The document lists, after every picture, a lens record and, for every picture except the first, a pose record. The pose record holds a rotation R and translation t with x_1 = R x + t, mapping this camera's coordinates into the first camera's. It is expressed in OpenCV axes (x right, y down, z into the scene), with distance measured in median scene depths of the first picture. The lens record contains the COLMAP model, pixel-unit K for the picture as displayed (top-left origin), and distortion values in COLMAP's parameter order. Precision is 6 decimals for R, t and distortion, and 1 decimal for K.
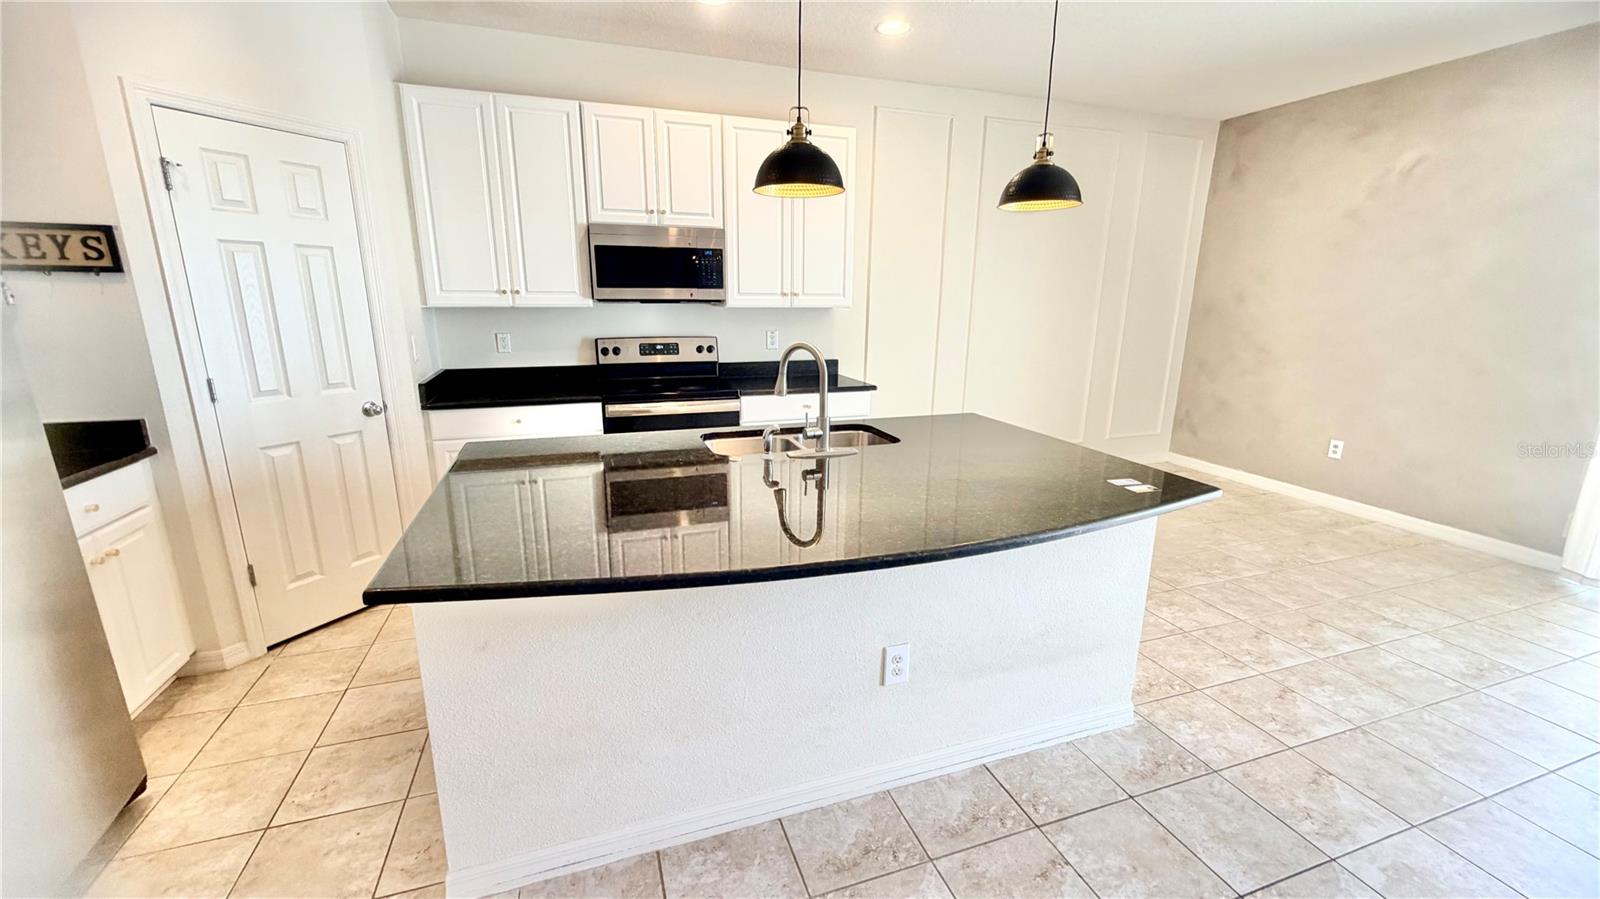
lens RADIAL K [[635.7, 0, 800.0], [0, 635.7, 449.5], [0, 0, 1]] dist [-0.000249, -0.000098]
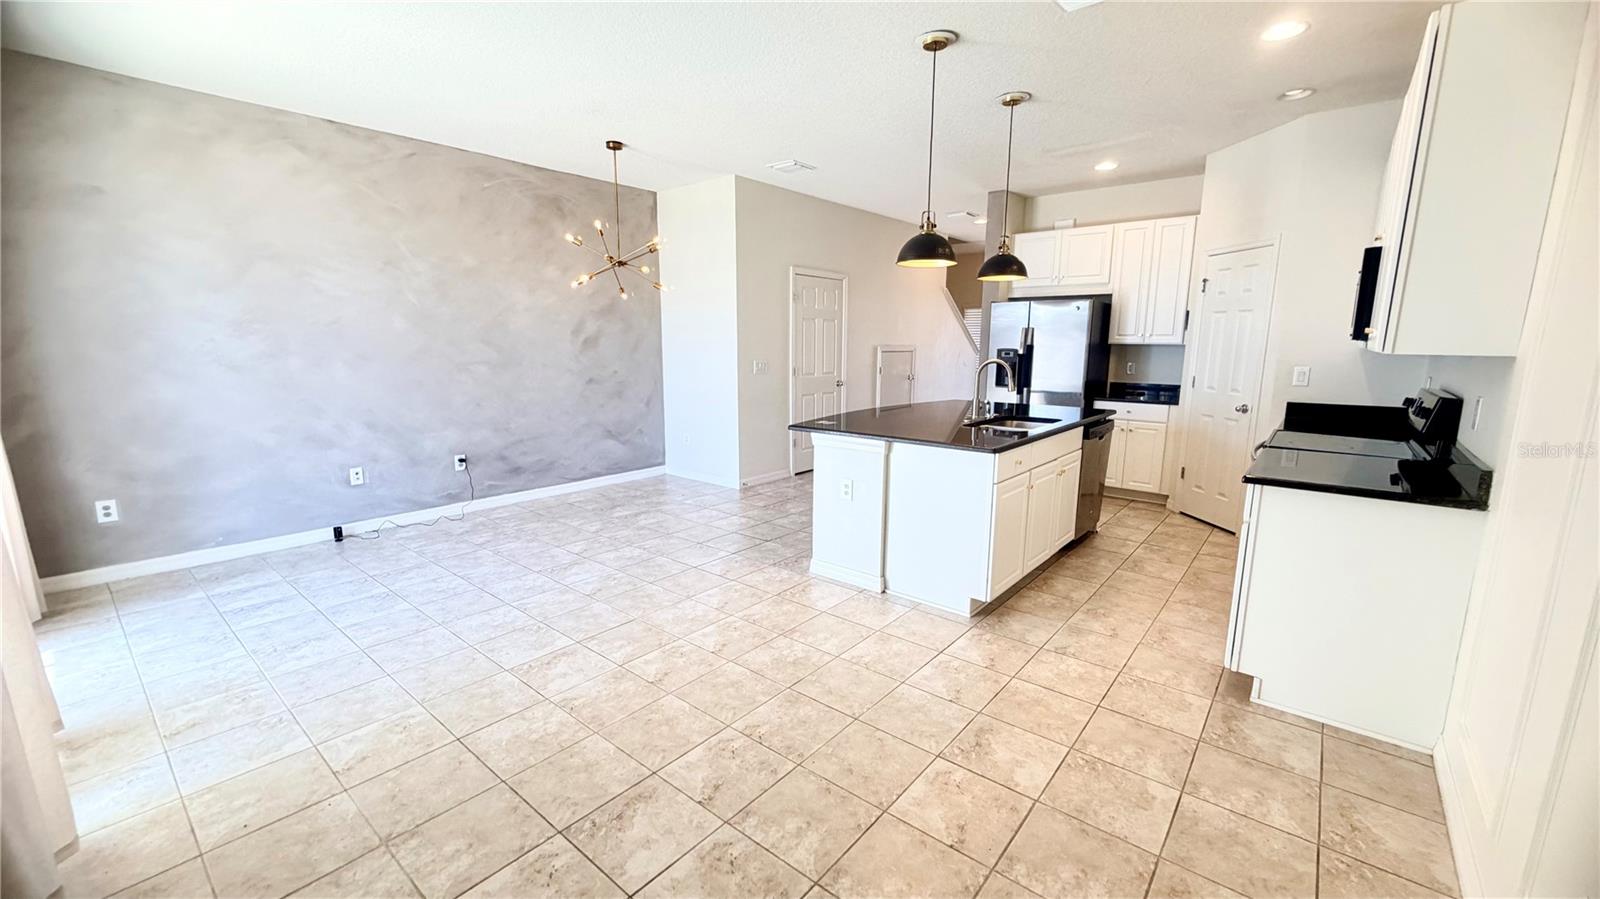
lens RADIAL K [[635.7, 0, 800.0], [0, 635.7, 449.5], [0, 0, 1]] dist [-0.000249, -0.000098]
pose [[-0.854434, 0.077546, -0.513741, 1.210725], [-0.135667, 0.921195, 0.364684, -0.439972], [0.501535, 0.381296, -0.776580, 1.889451]]
